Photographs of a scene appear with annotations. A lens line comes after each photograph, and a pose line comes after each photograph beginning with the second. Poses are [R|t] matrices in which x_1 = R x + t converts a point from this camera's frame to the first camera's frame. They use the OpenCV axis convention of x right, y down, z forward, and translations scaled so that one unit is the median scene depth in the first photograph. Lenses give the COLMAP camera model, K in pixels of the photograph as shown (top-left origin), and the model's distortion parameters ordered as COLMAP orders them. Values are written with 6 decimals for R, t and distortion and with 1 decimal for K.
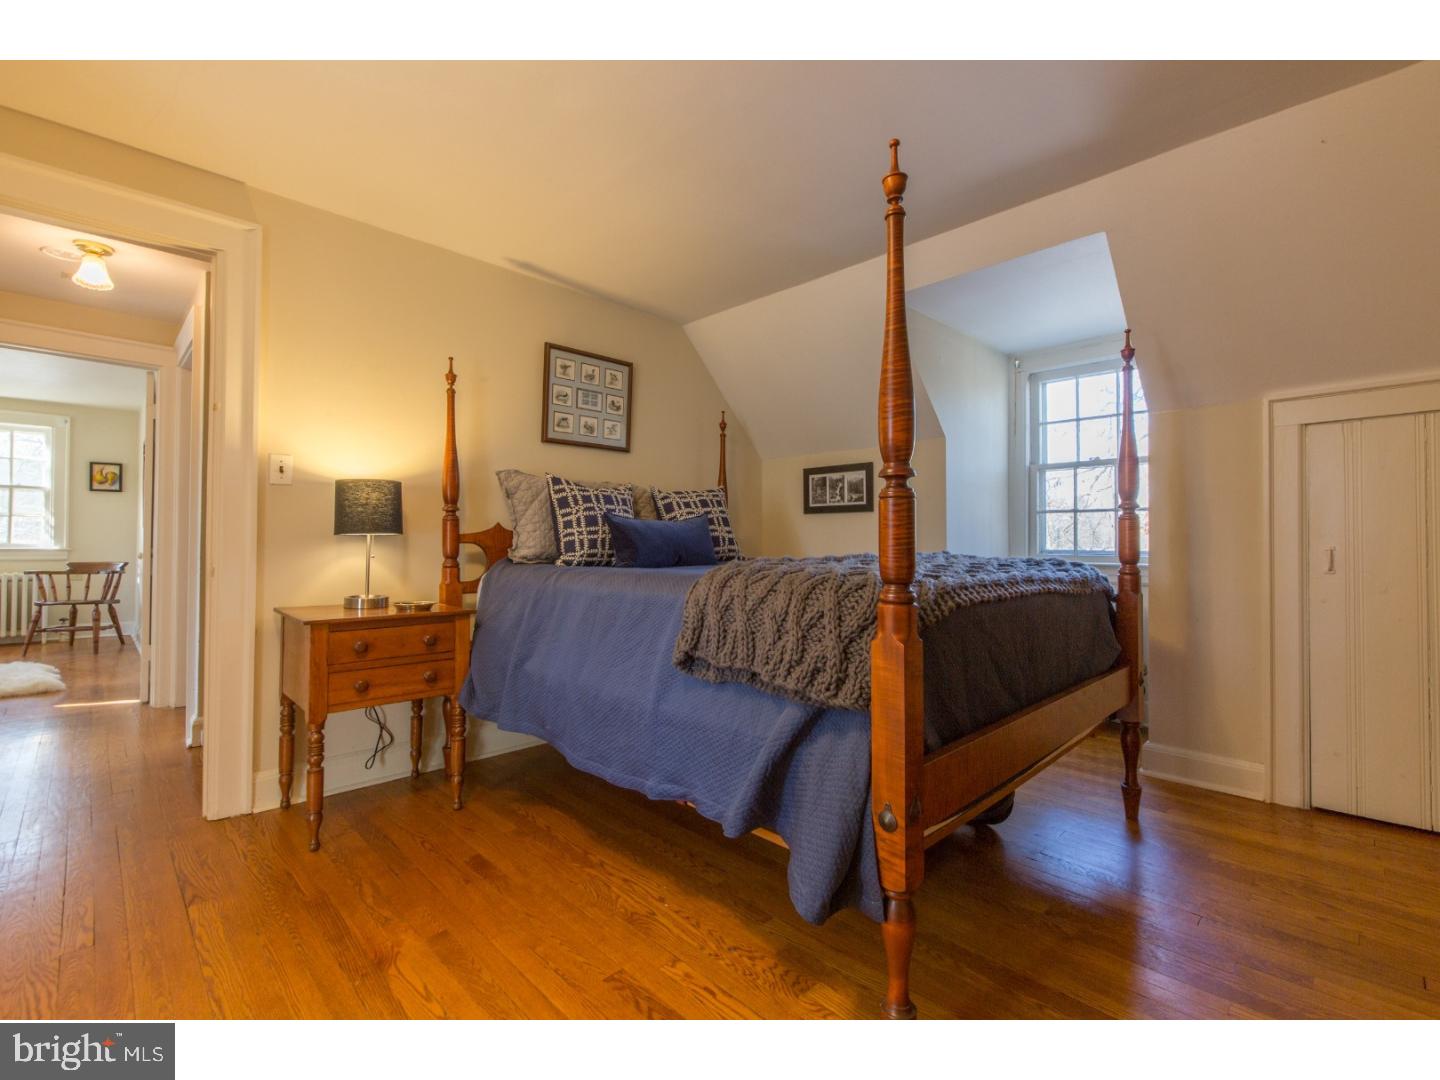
lens RADIAL K [[650.7, 0, 720.0], [0, 650.7, 540.0], [0, 0, 1]] dist [-0.003137, -0.000395]
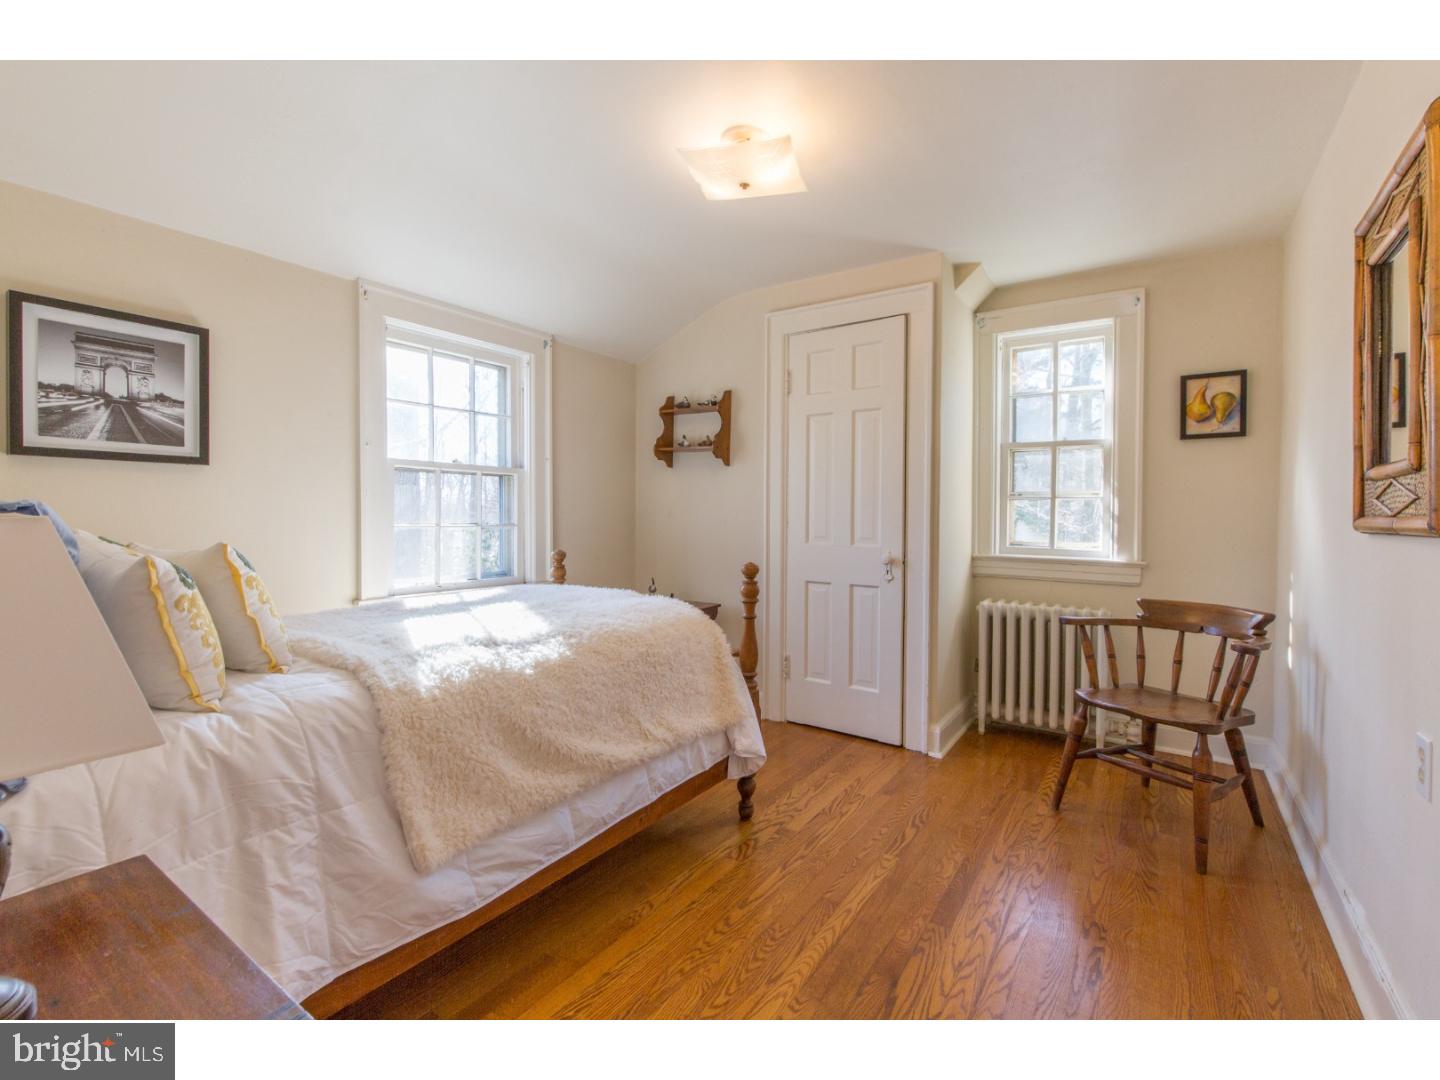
lens RADIAL K [[642.2, 0, 718.0], [0, 642.2, 527.3], [0, 0, 1]] dist [-0.012097, 0.000004]
pose [[0.188991, 0.017213, -0.981828, -0.613810], [0.011213, 0.999743, 0.019686, -0.026979], [0.981915, -0.014729, 0.188750, 0.616744]]
